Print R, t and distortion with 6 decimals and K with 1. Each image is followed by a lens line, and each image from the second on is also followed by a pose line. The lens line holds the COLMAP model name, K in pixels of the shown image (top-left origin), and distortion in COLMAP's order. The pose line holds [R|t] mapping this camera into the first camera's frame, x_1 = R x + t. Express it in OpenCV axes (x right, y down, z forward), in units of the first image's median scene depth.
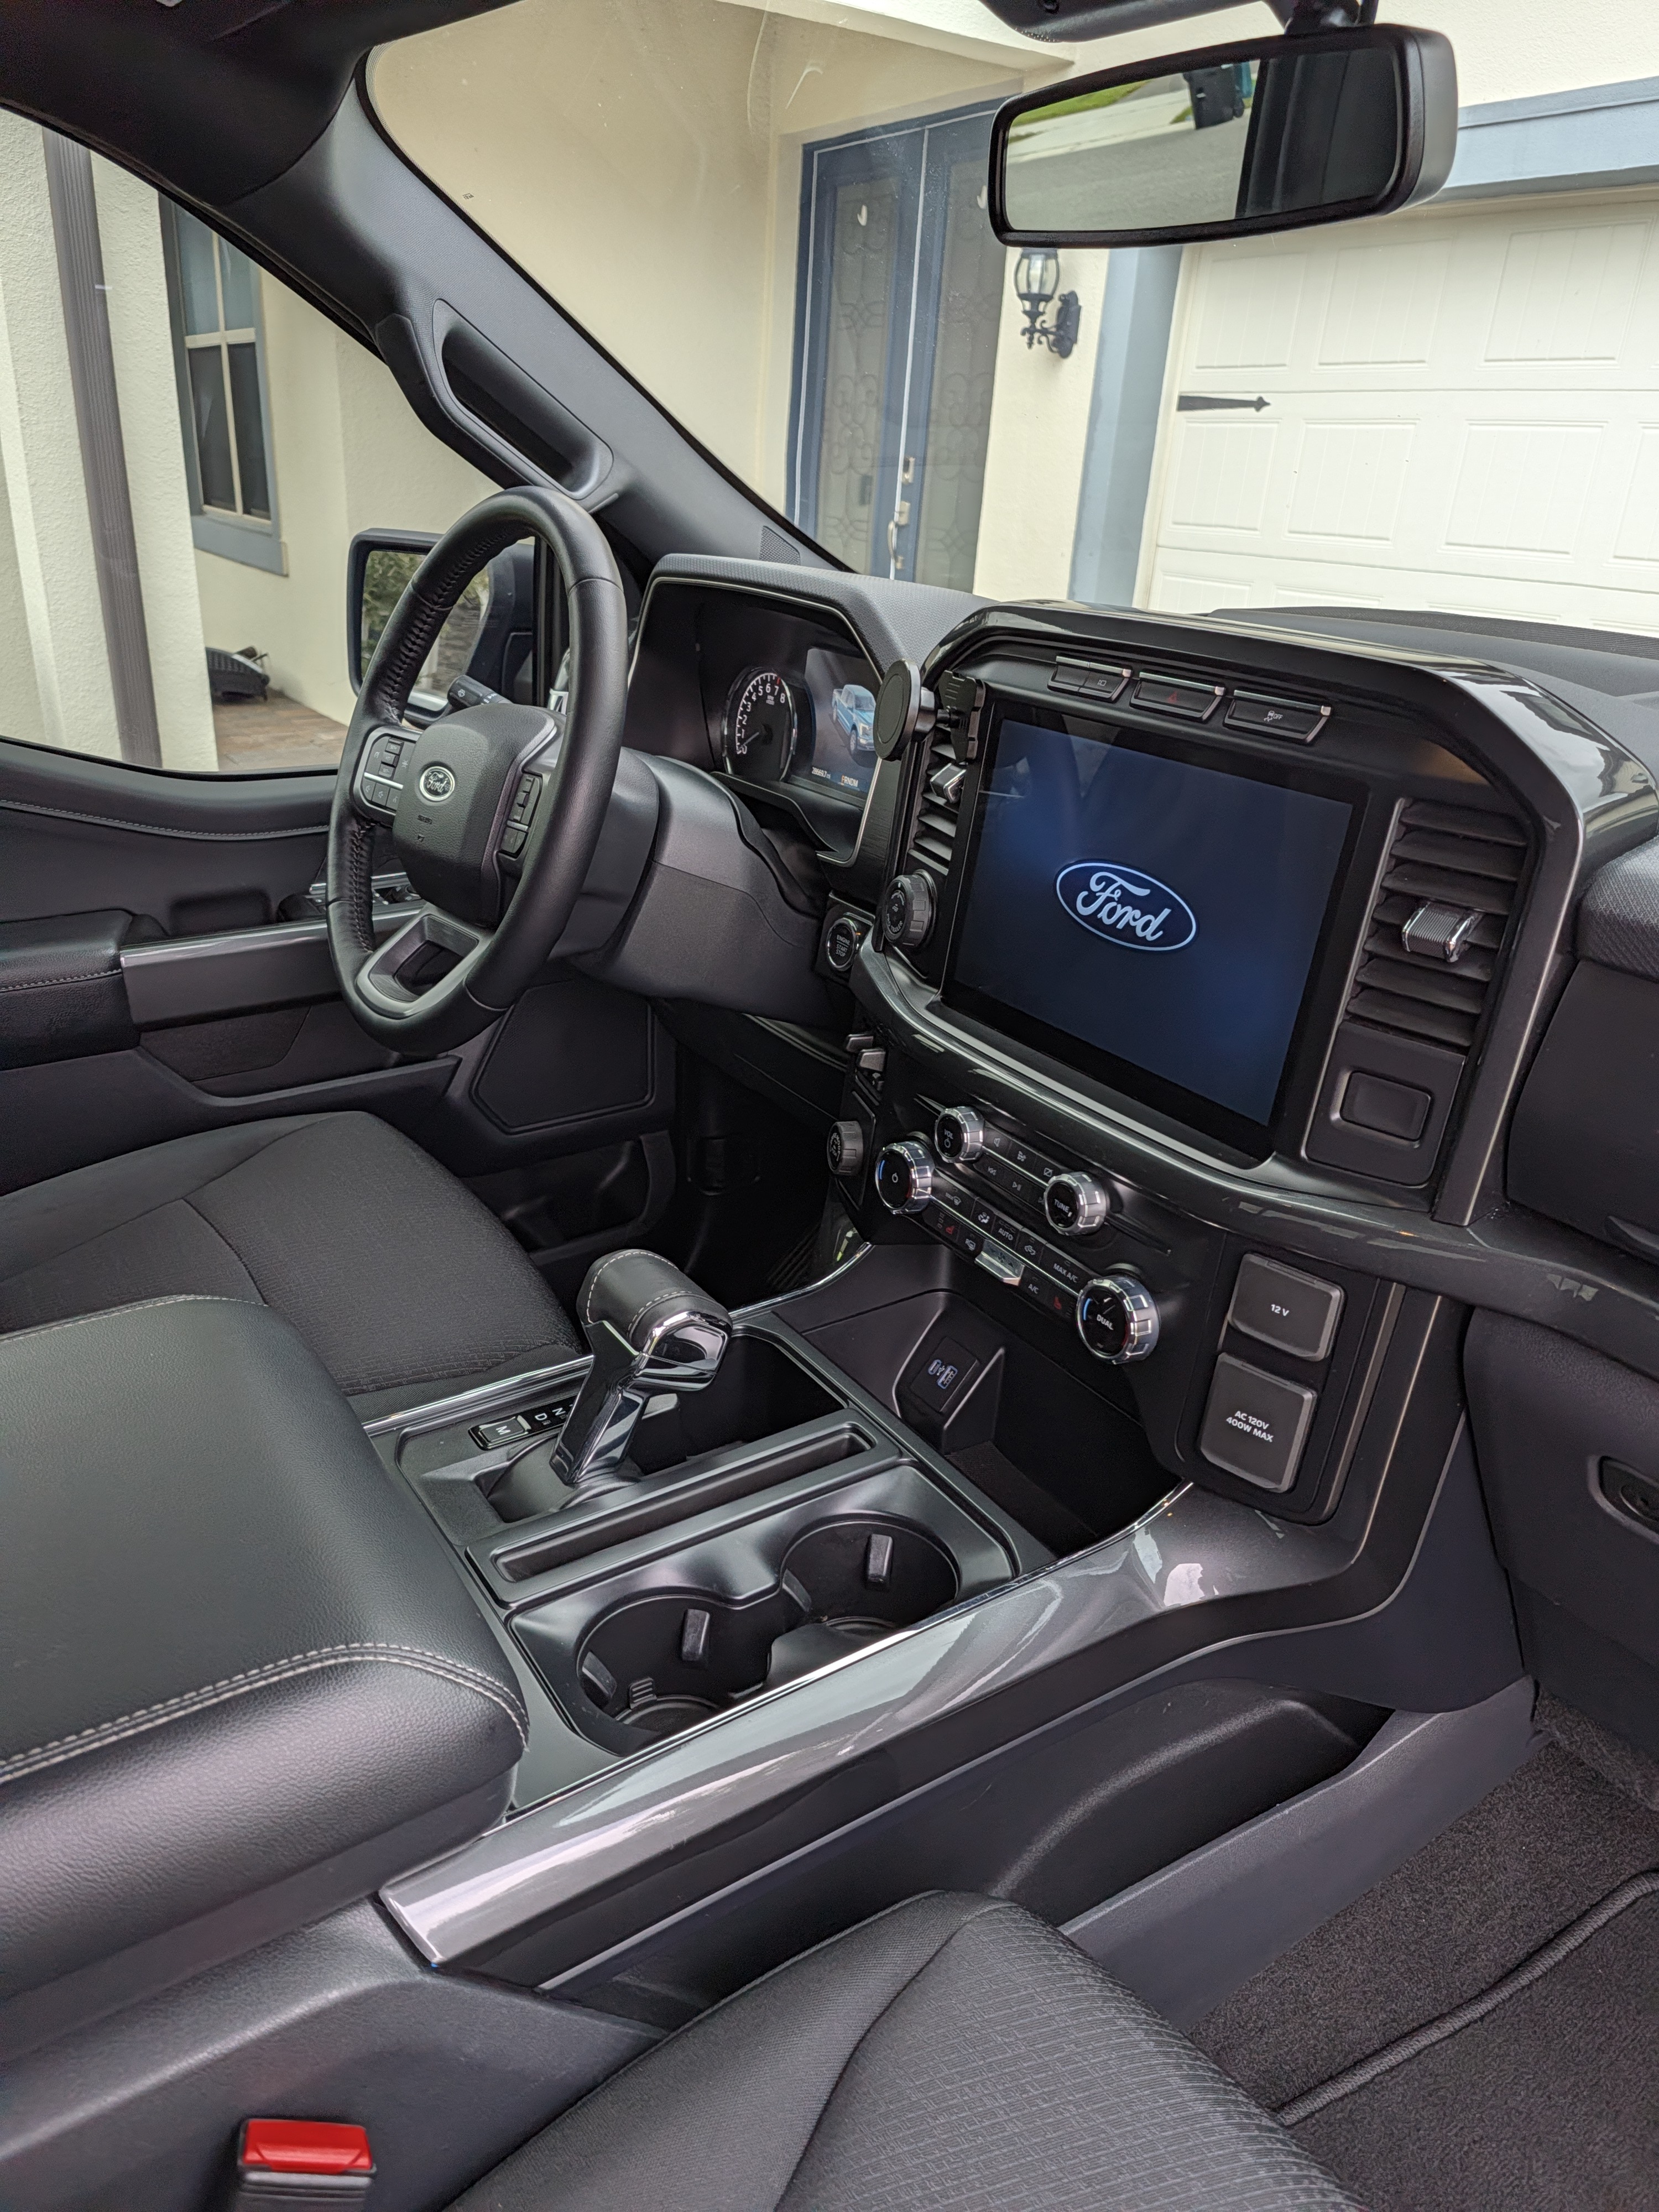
lens RADIAL K [[1509.8, 0, 829.5], [0, 1509.8, 1106.0], [0, 0, 1]] dist [0.005089, 0.003022]
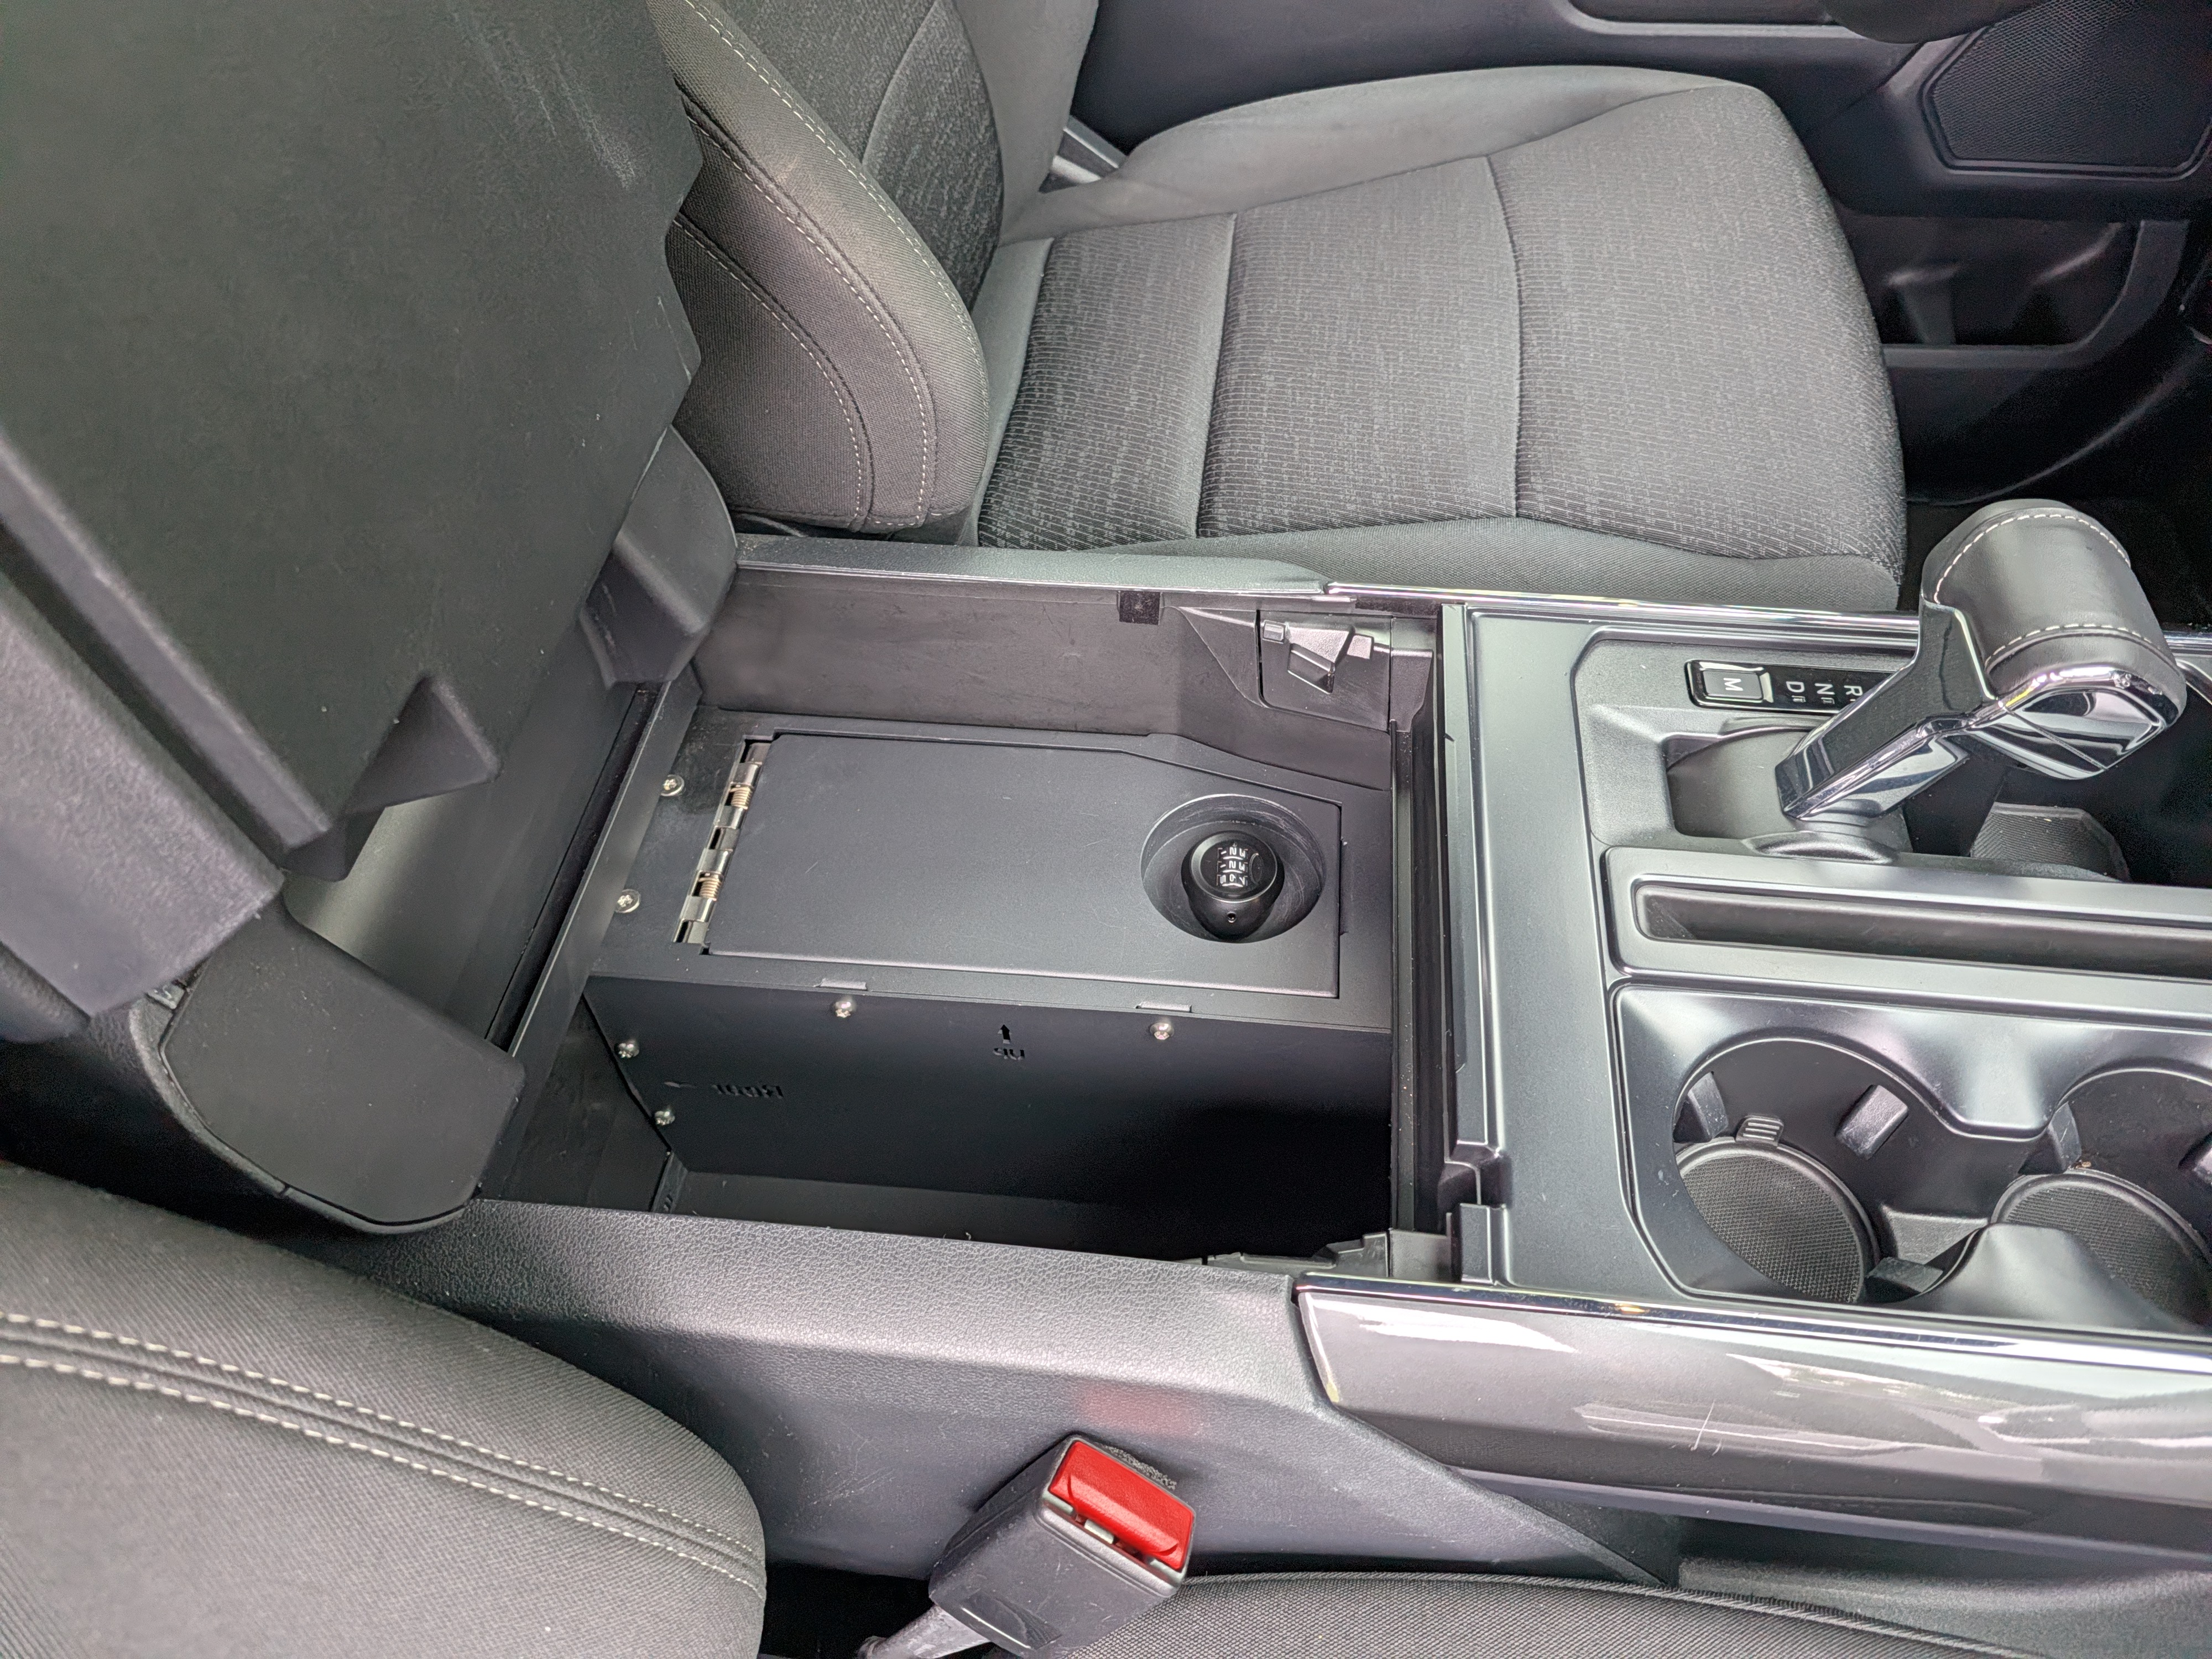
lens RADIAL K [[1549.5, 0, 1179.9], [0, 1549.5, 827.6], [0, 0, 1]] dist [0.002143, -0.001140]
pose [[0.778773, 0.466112, -0.419824, -0.091596], [-0.219923, 0.829641, 0.513157, -0.034805], [0.587492, -0.307304, 0.748610, 0.327148]]
